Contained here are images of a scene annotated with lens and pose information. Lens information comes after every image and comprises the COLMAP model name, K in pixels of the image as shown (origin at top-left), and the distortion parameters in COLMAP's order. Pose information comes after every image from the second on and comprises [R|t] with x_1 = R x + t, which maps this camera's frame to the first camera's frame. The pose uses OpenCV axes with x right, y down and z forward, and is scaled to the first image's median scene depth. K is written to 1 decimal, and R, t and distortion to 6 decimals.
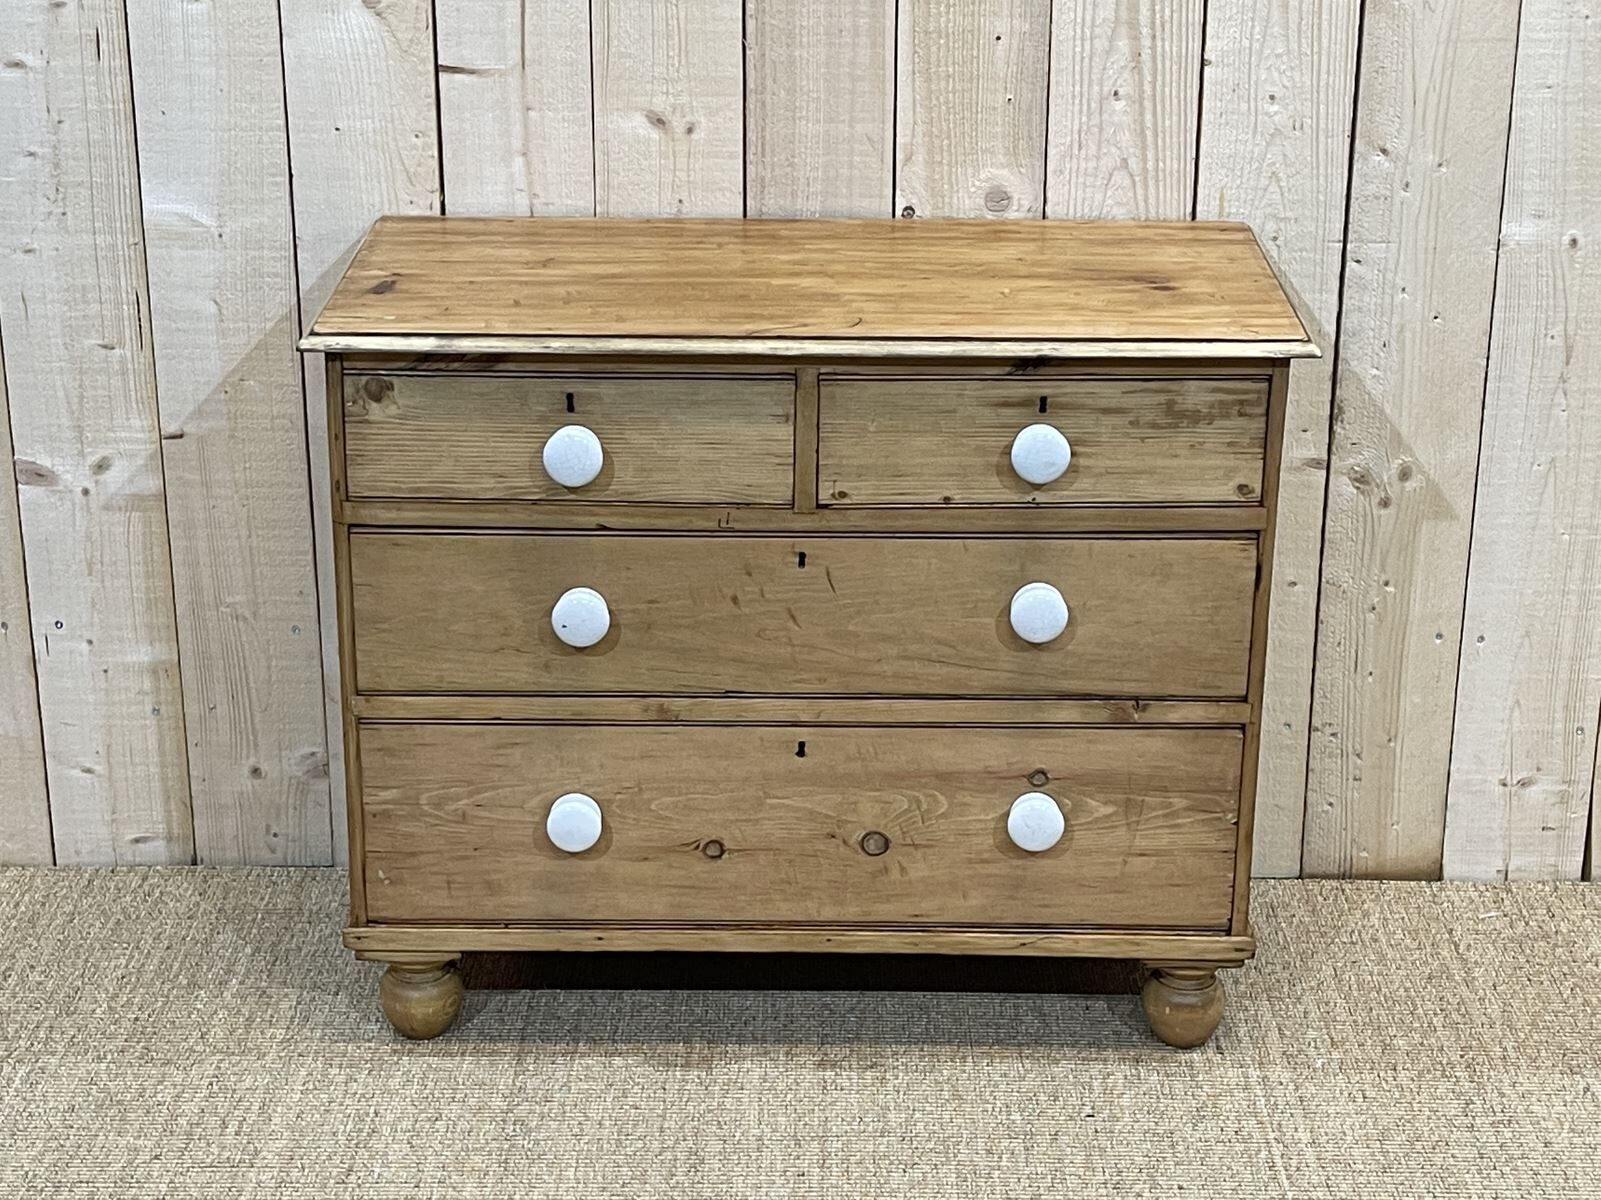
lens RADIAL K [[2849.2, 0, 808.1], [0, 2849.2, 620.4], [0, 0, 1]] dist [0.103767, 0.000000]
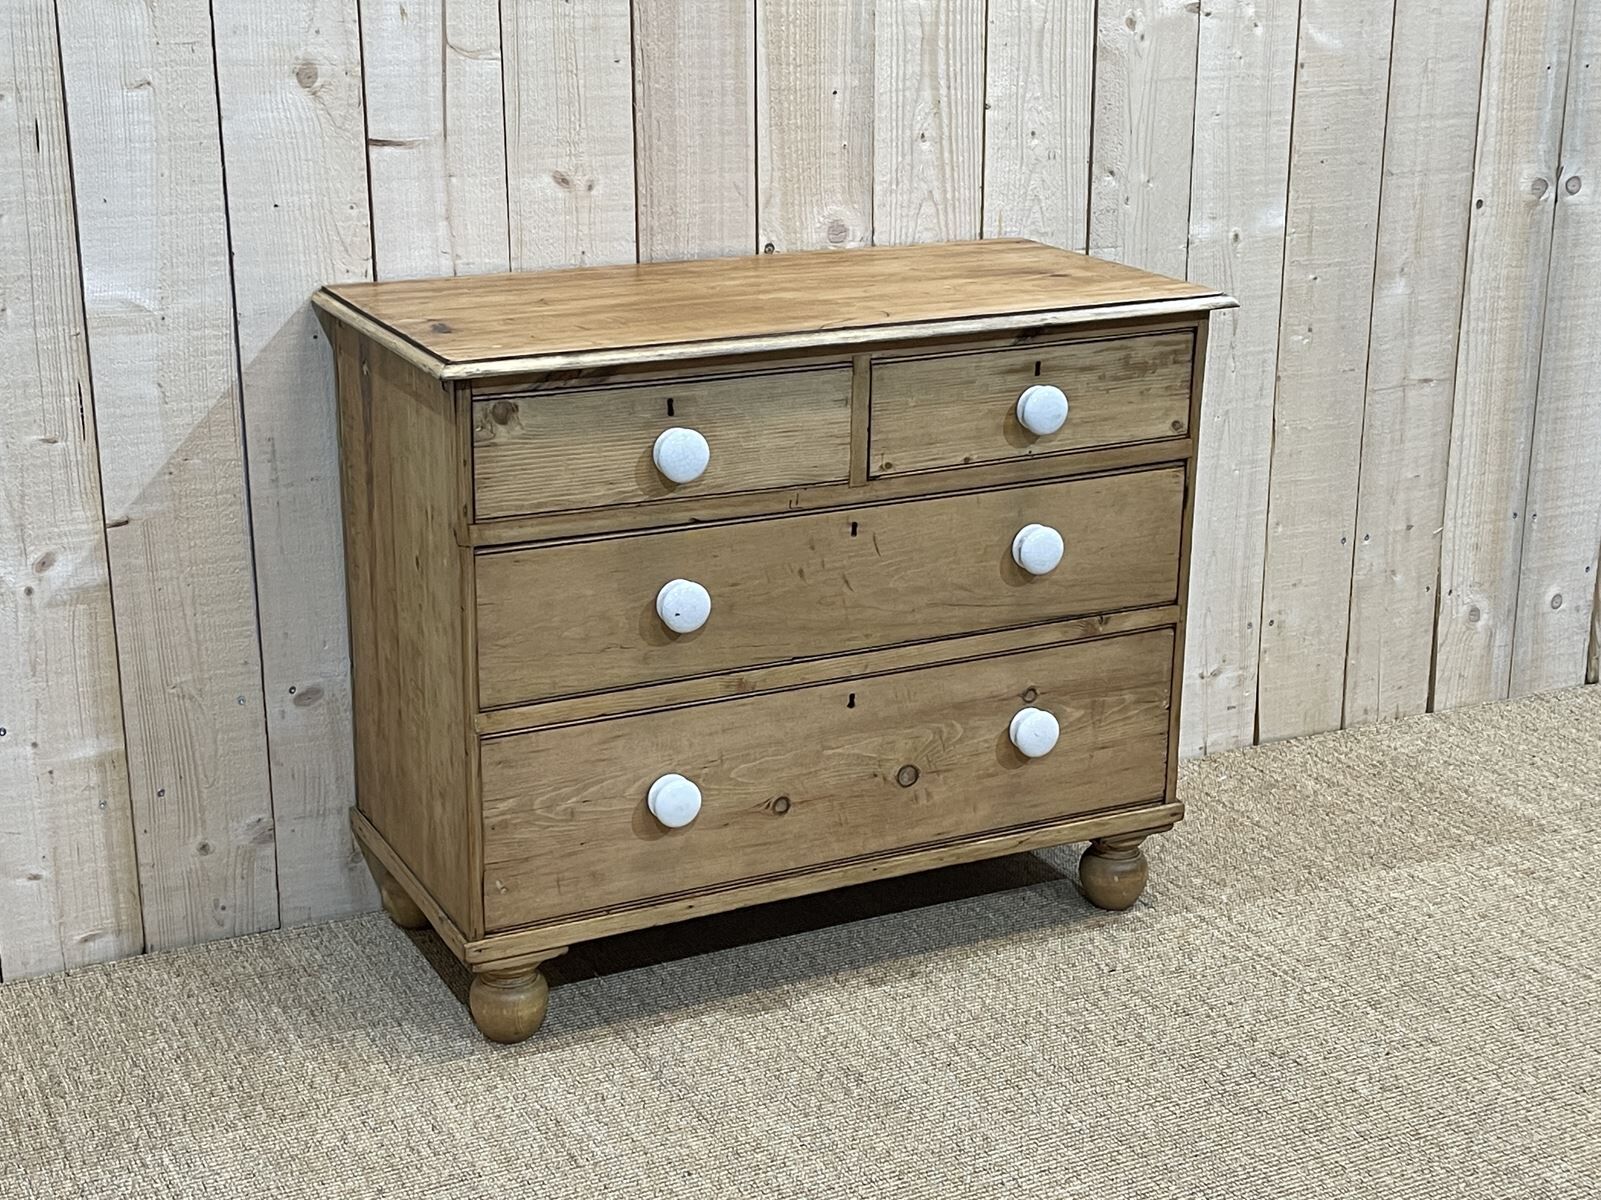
lens RADIAL K [[2333.8, 0, 812.2], [0, 2333.8, 620.7], [0, 0, 1]] dist [0.071402, 0.000000]
pose [[0.888267, -0.138697, 0.437888, -0.400032], [0.164467, 0.986153, -0.021270, 0.029604], [-0.428874, 0.090911, 0.898778, 0.163472]]
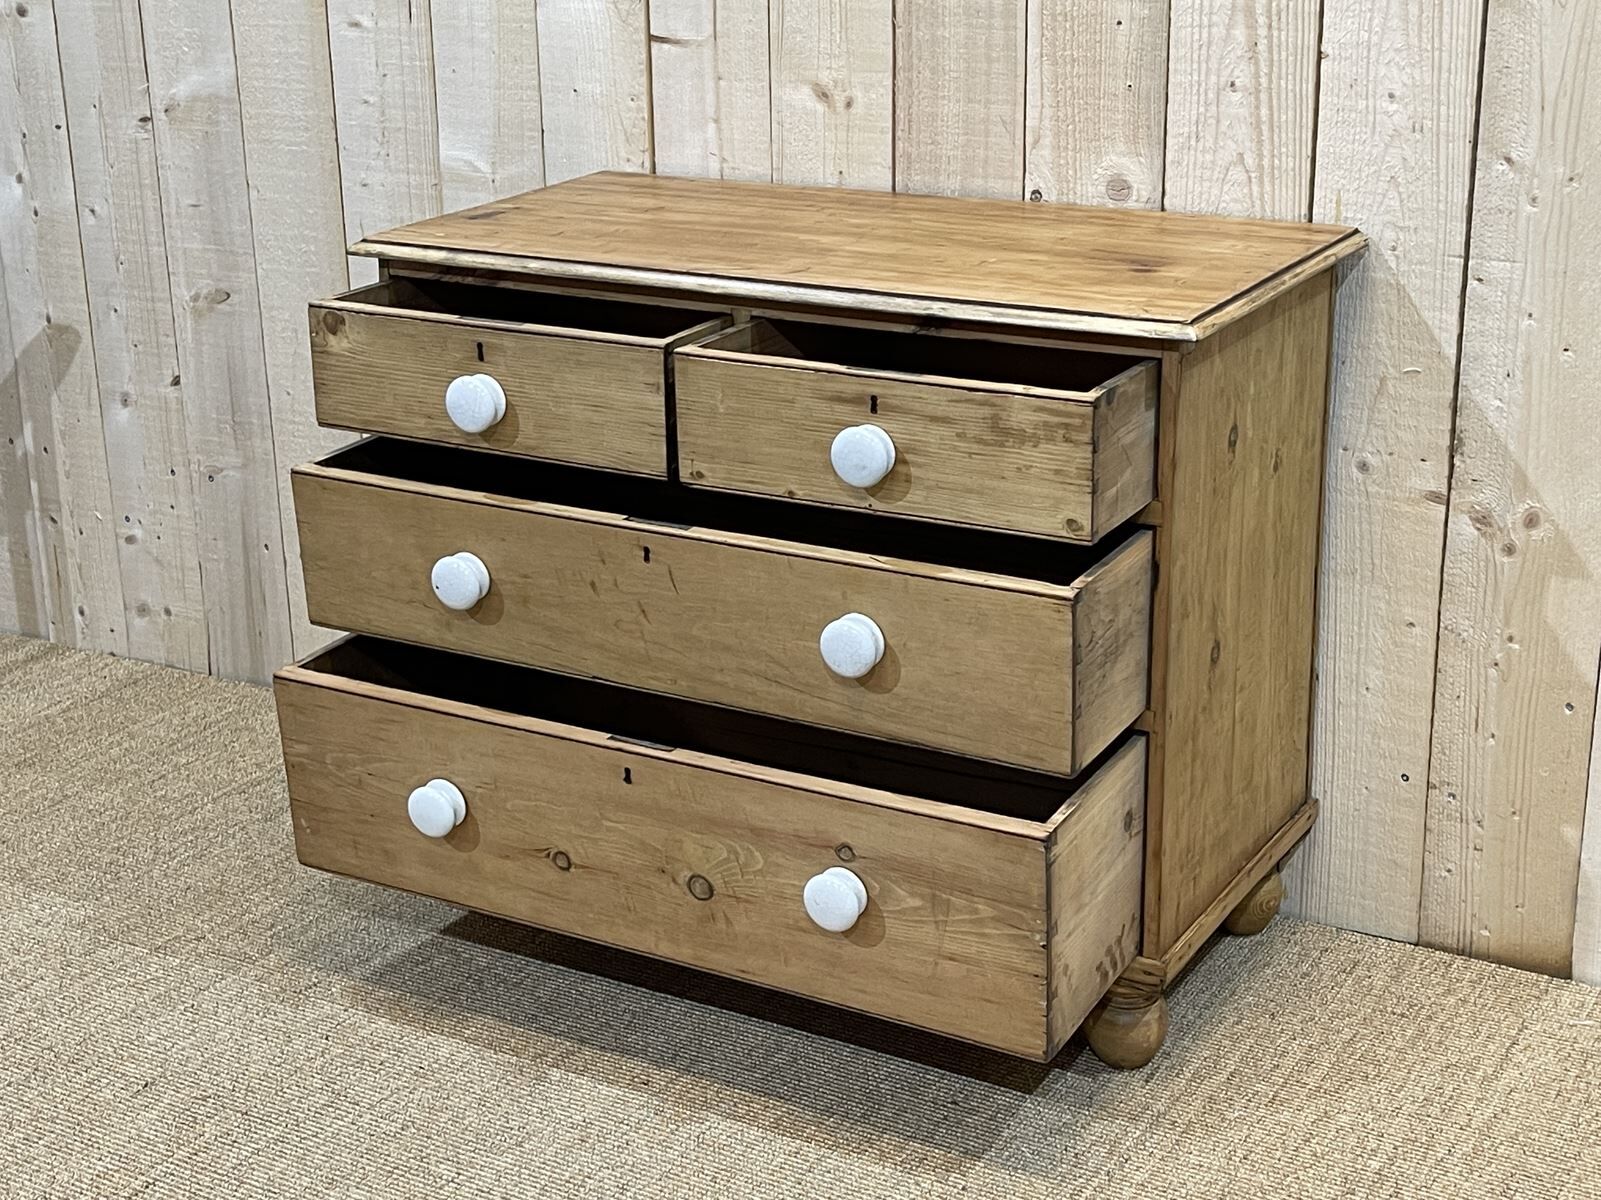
lens RADIAL K [[2411.3, 0, 804.2], [0, 2411.3, 615.2], [0, 0, 1]] dist [0.068878, 0.000000]
pose [[0.867574, 0.144944, -0.475717, 0.408349], [-0.156790, 0.987519, 0.014943, 0.003715], [0.471946, 0.061623, 0.879471, 0.227574]]
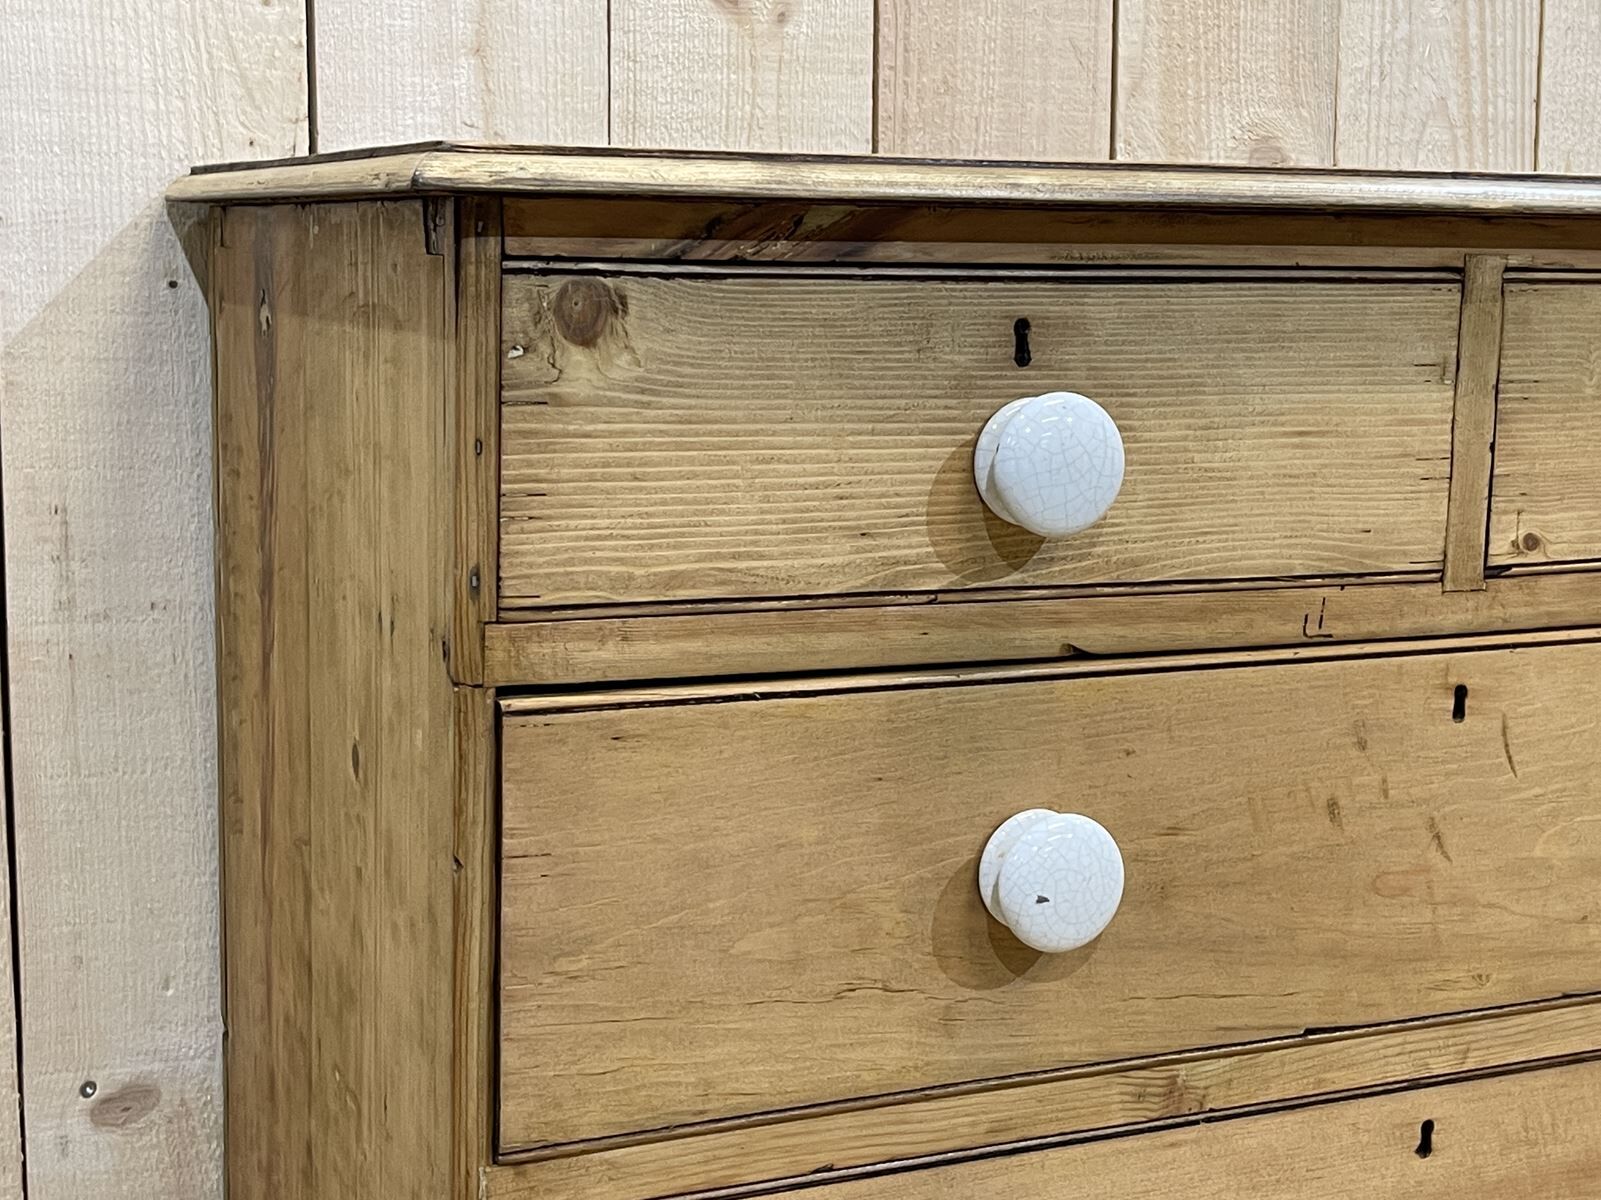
lens RADIAL K [[2411.3, 0, 814.4], [0, 2411.3, 601.2], [0, 0, 1]] dist [0.068878, 0.000000]
pose [[0.904301, -0.053177, 0.423571, -0.239030], [0.148814, 0.969241, -0.196027, 0.022566], [-0.400119, 0.240301, 0.884399, 0.647683]]
